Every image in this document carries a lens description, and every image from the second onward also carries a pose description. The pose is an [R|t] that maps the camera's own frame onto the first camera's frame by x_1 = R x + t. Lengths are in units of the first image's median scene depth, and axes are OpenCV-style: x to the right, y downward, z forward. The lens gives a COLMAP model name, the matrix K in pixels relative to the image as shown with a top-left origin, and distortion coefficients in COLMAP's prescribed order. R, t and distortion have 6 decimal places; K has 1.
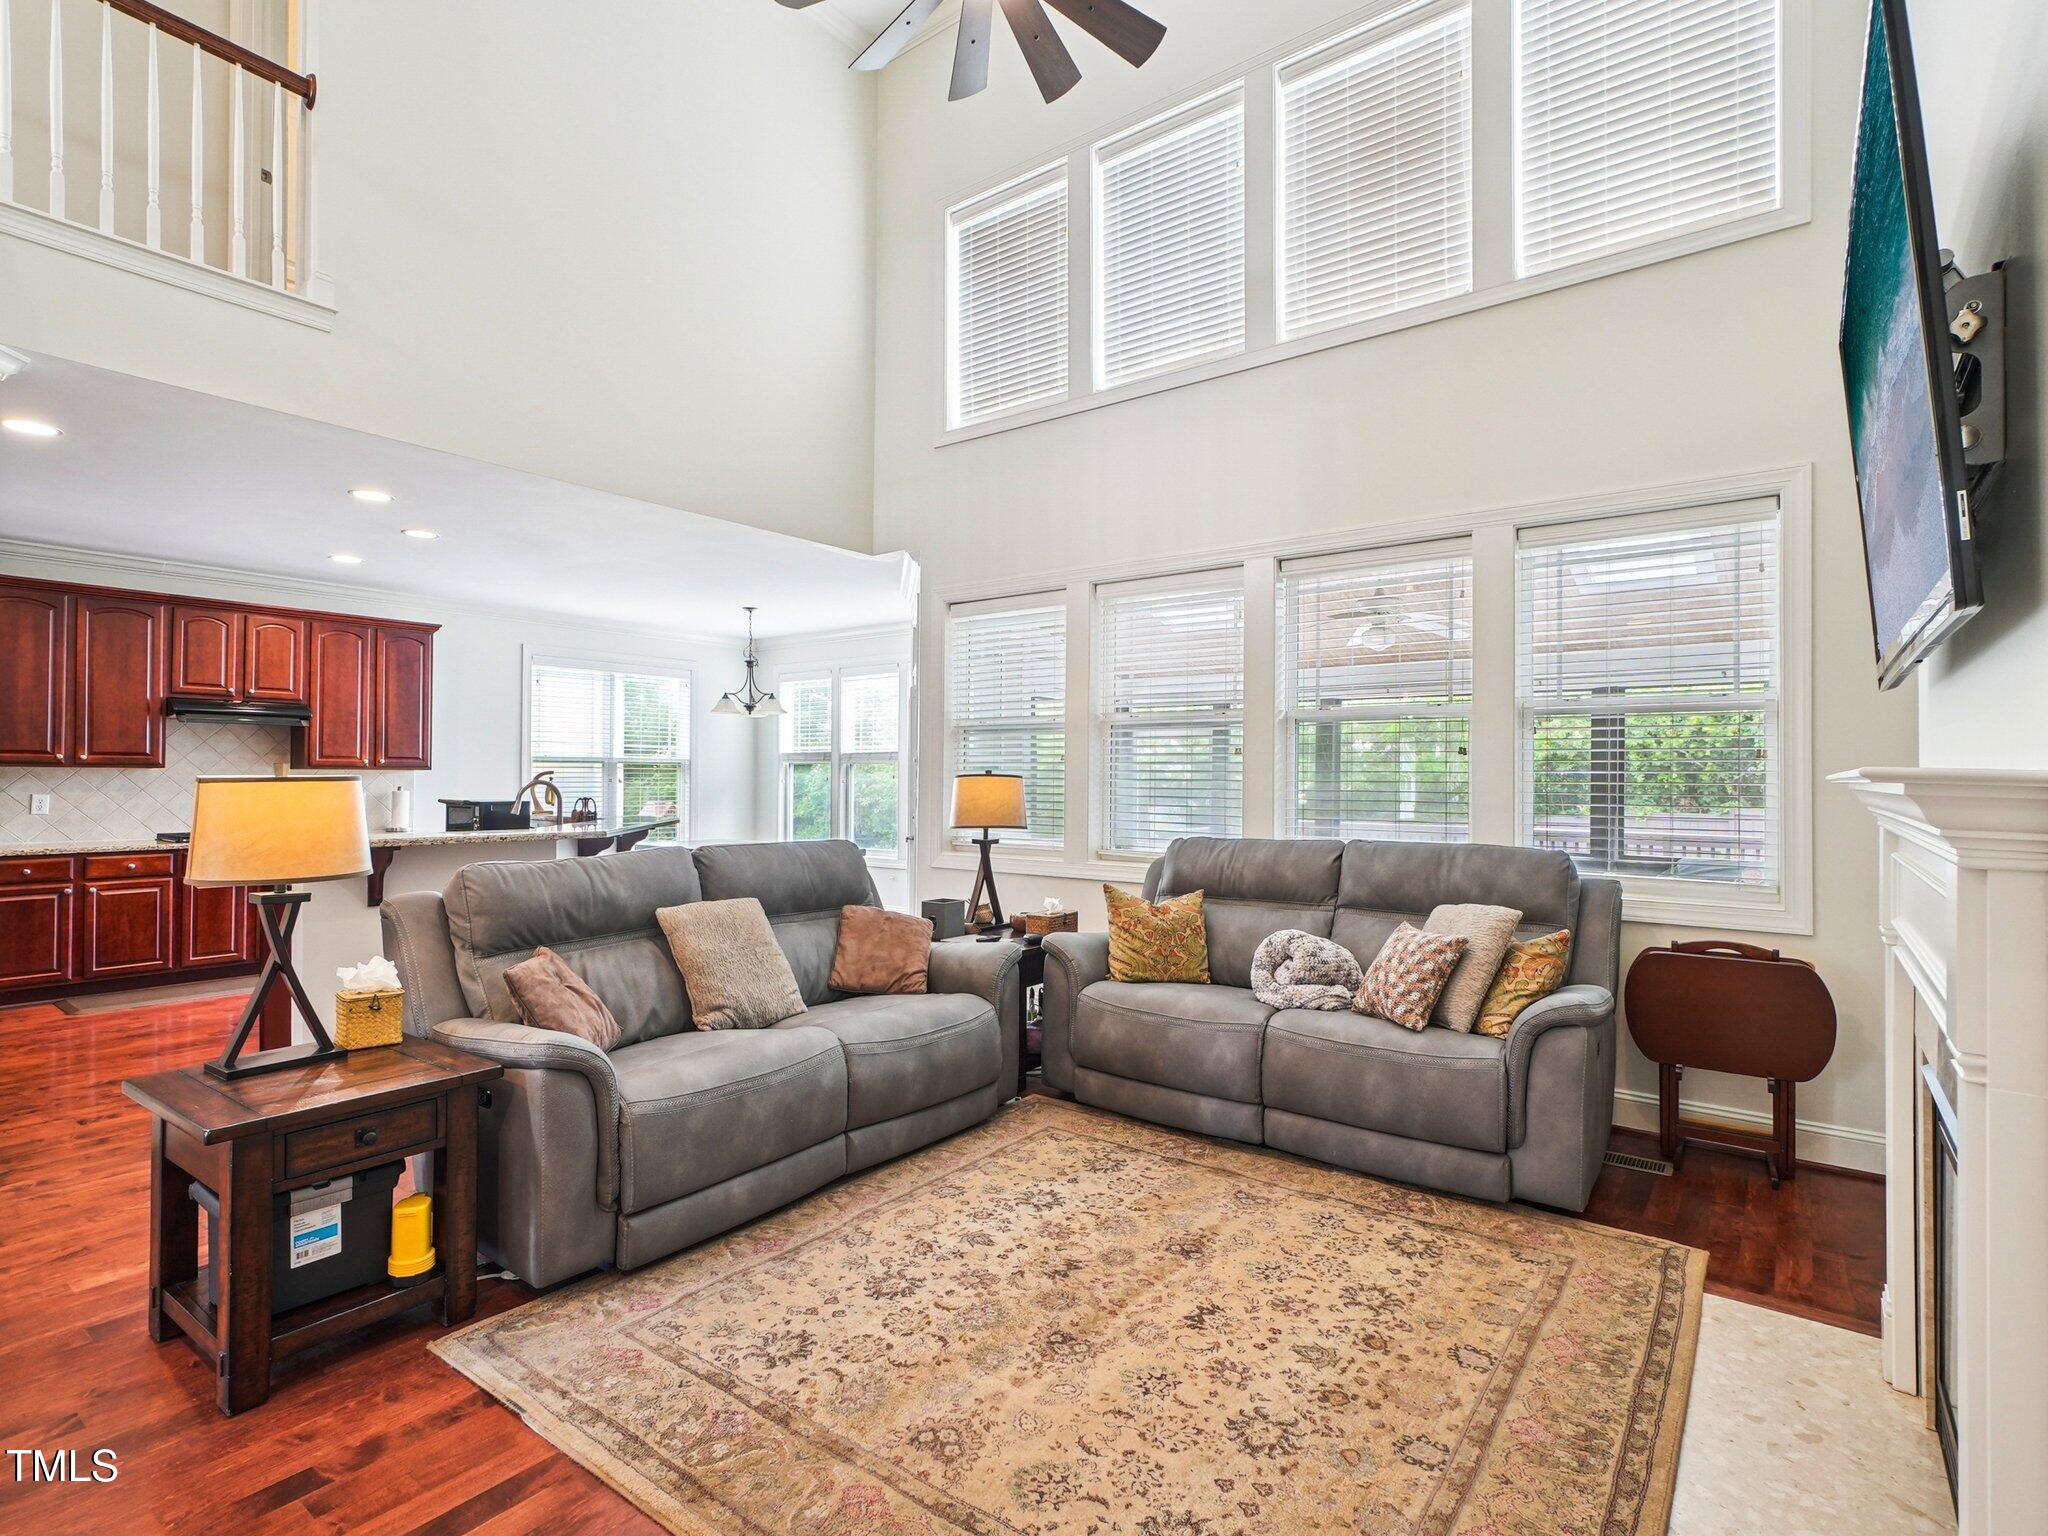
lens RADIAL K [[1012.1, 0, 1008.4], [0, 1012.1, 766.2], [0, 0, 1]] dist [-0.011228, 0.005999]
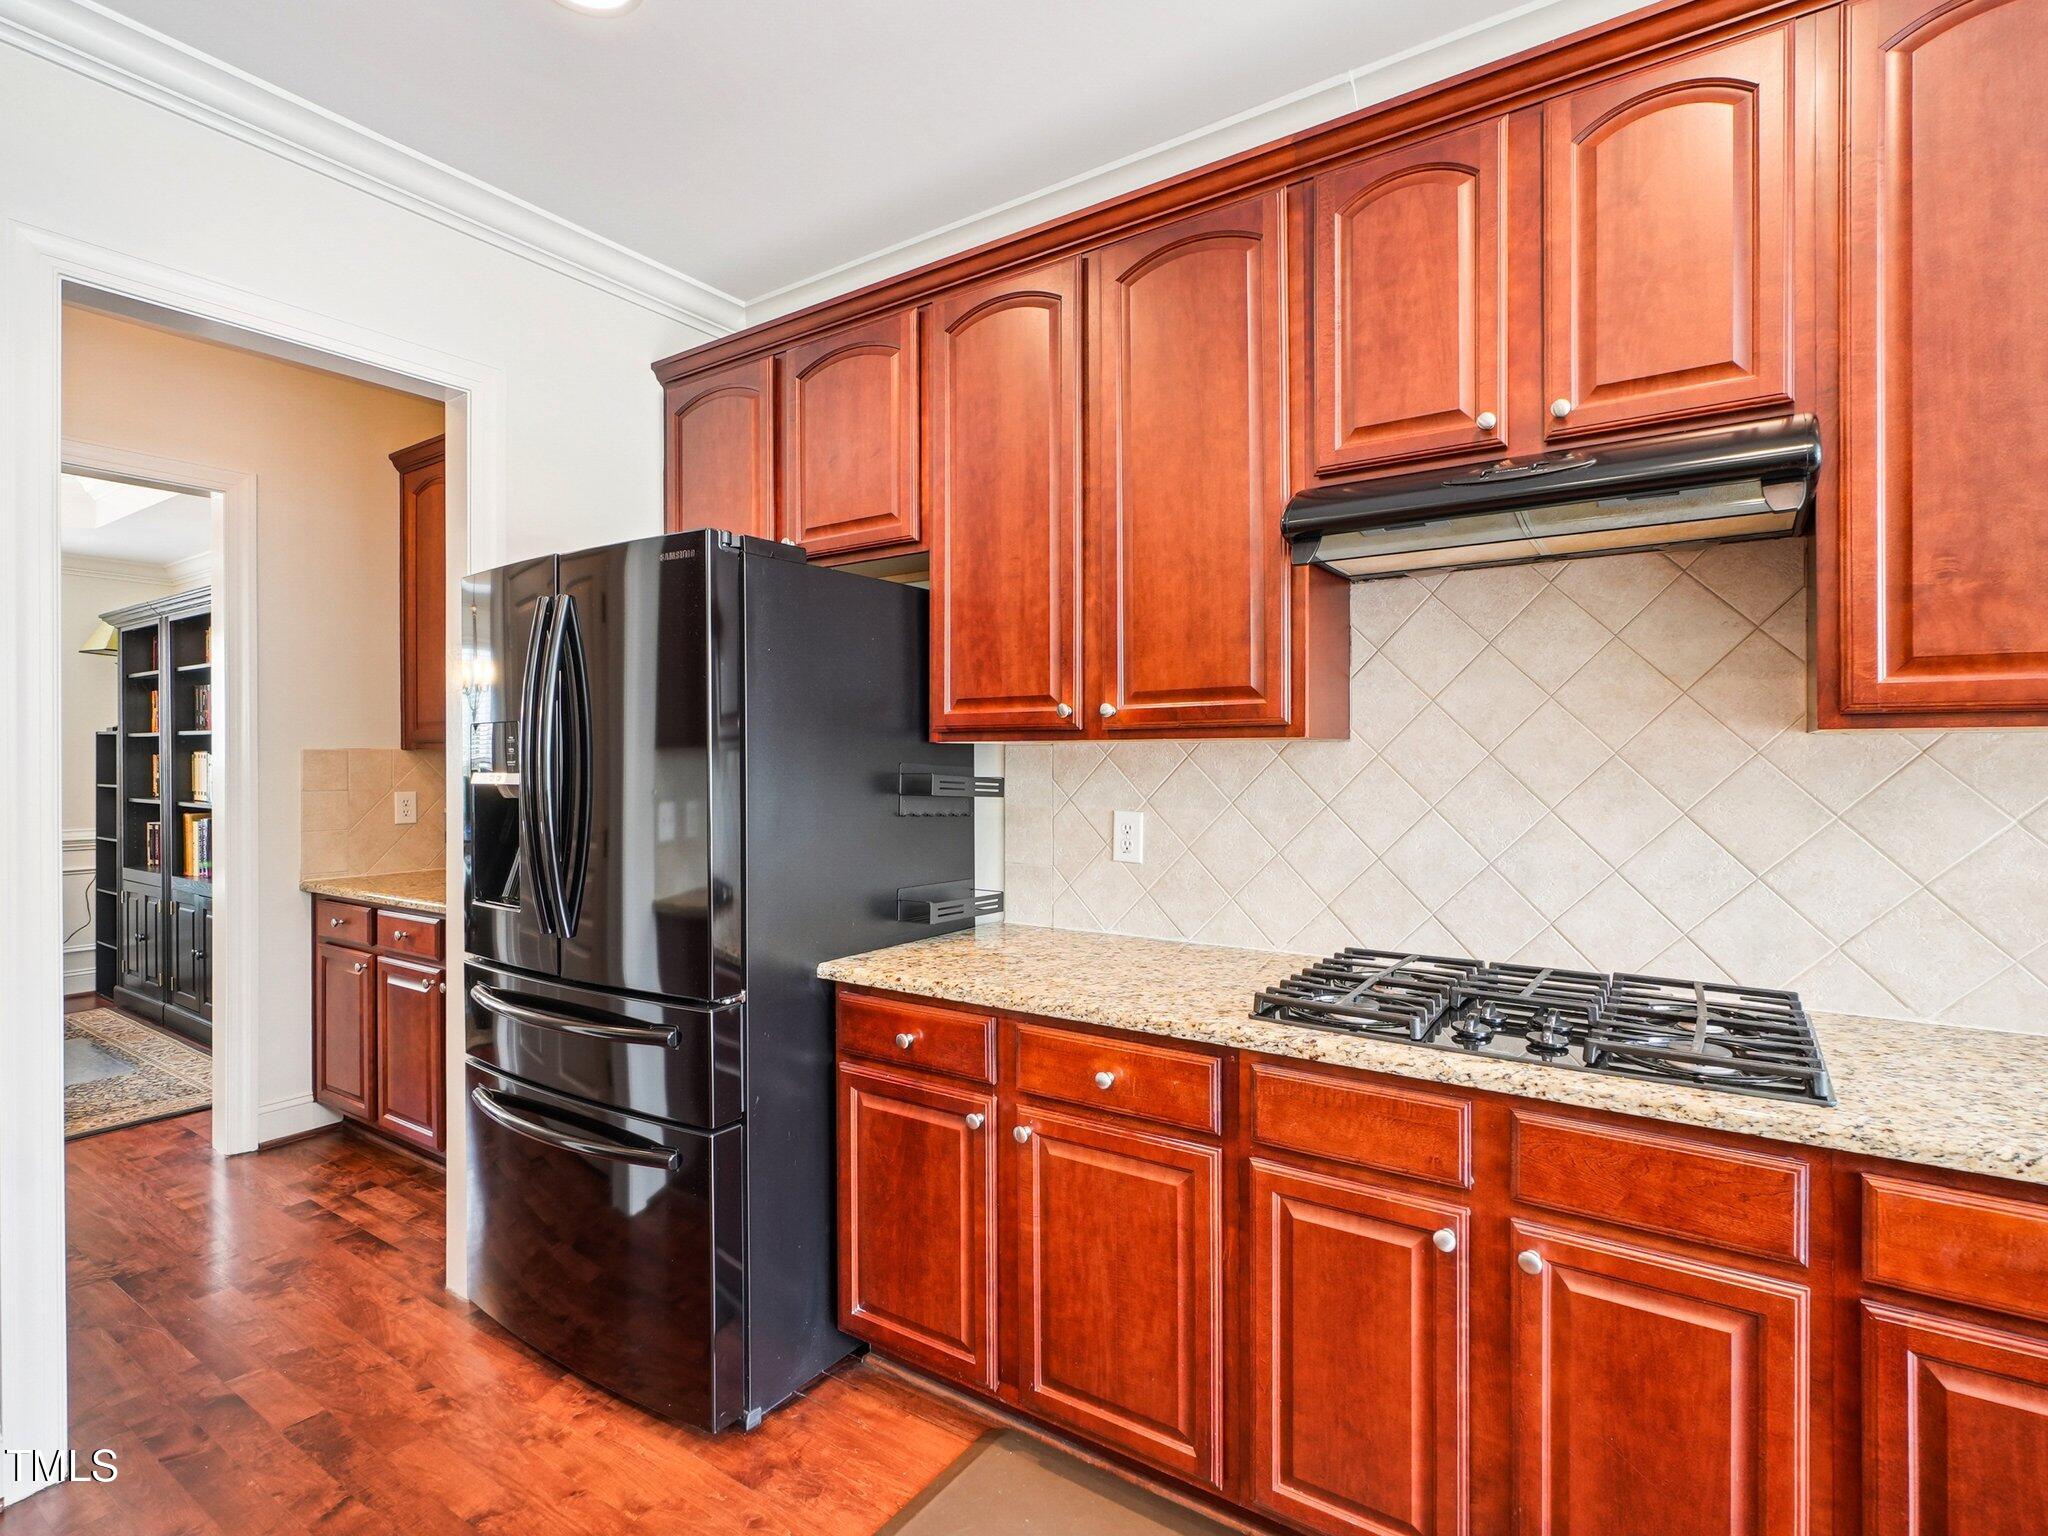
lens RADIAL K [[1012.1, 0, 1039.3], [0, 1012.1, 761.7], [0, 0, 1]] dist [-0.011228, 0.005999]
pose [[0.068282, -0.002451, -0.997663, -0.655999], [0.013161, 0.999912, -0.001556, 0.010102], [0.997579, -0.013024, 0.068308, 1.079414]]
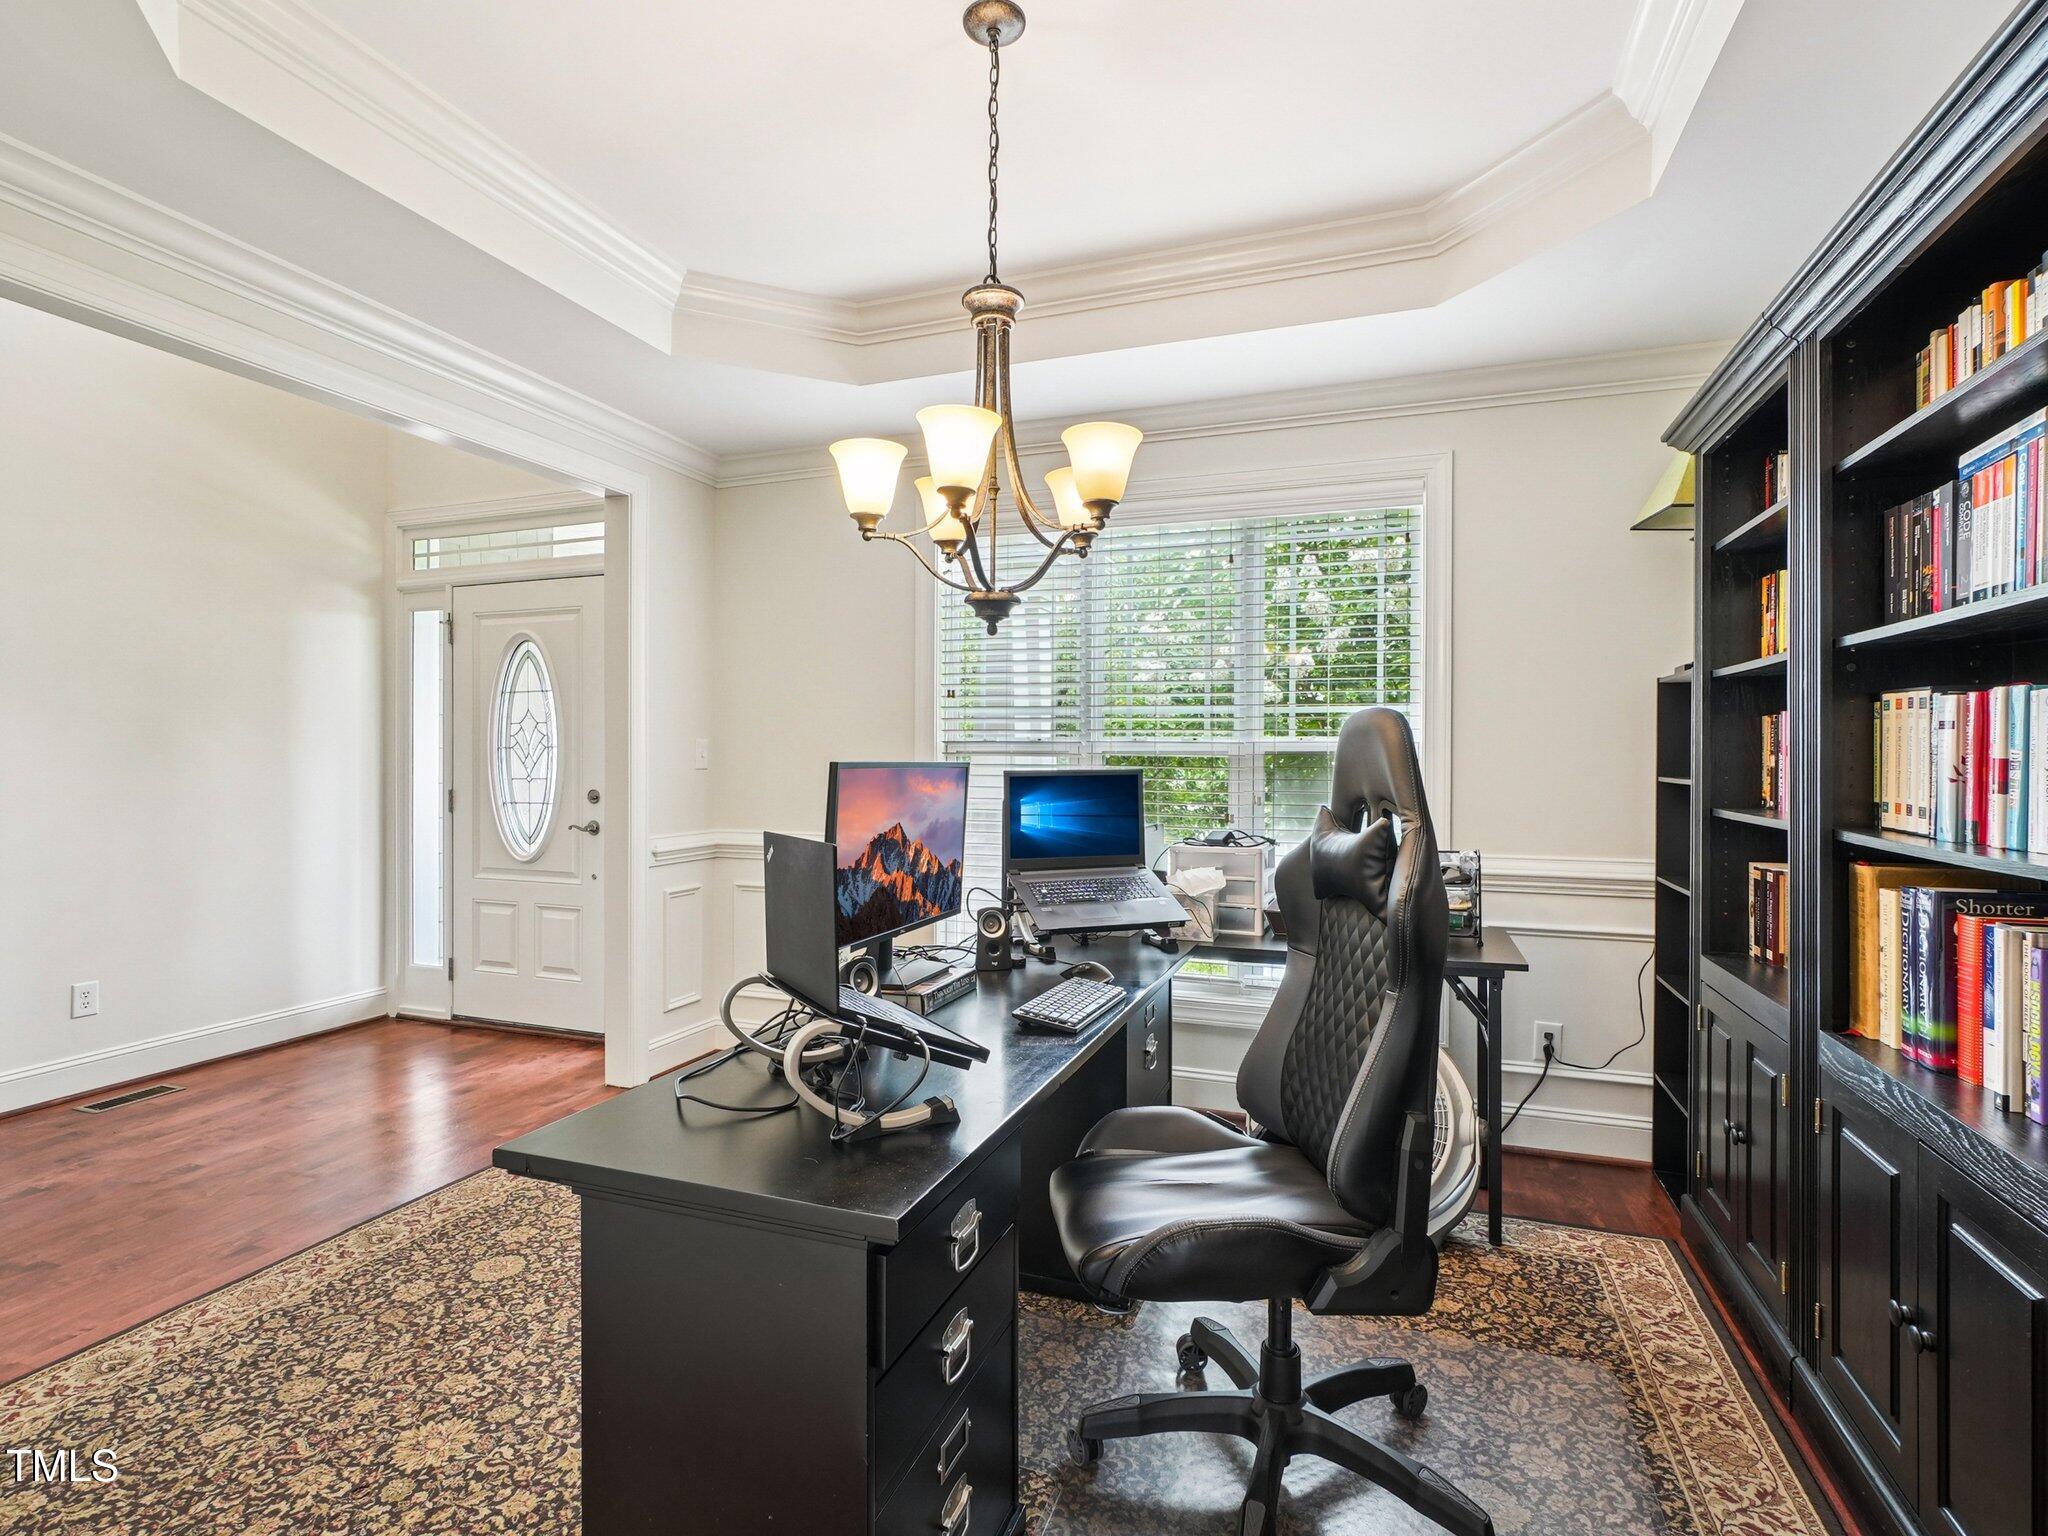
lens RADIAL K [[1012.1, 0, 1007.2], [0, 1012.1, 762.4], [0, 0, 1]] dist [-0.011228, 0.005999]
pose [[-0.955767, -0.003181, -0.294108, -1.273107], [-0.001532, 0.999982, -0.005837, 0.014875], [0.294121, -0.005128, -0.955754, 0.589090]]
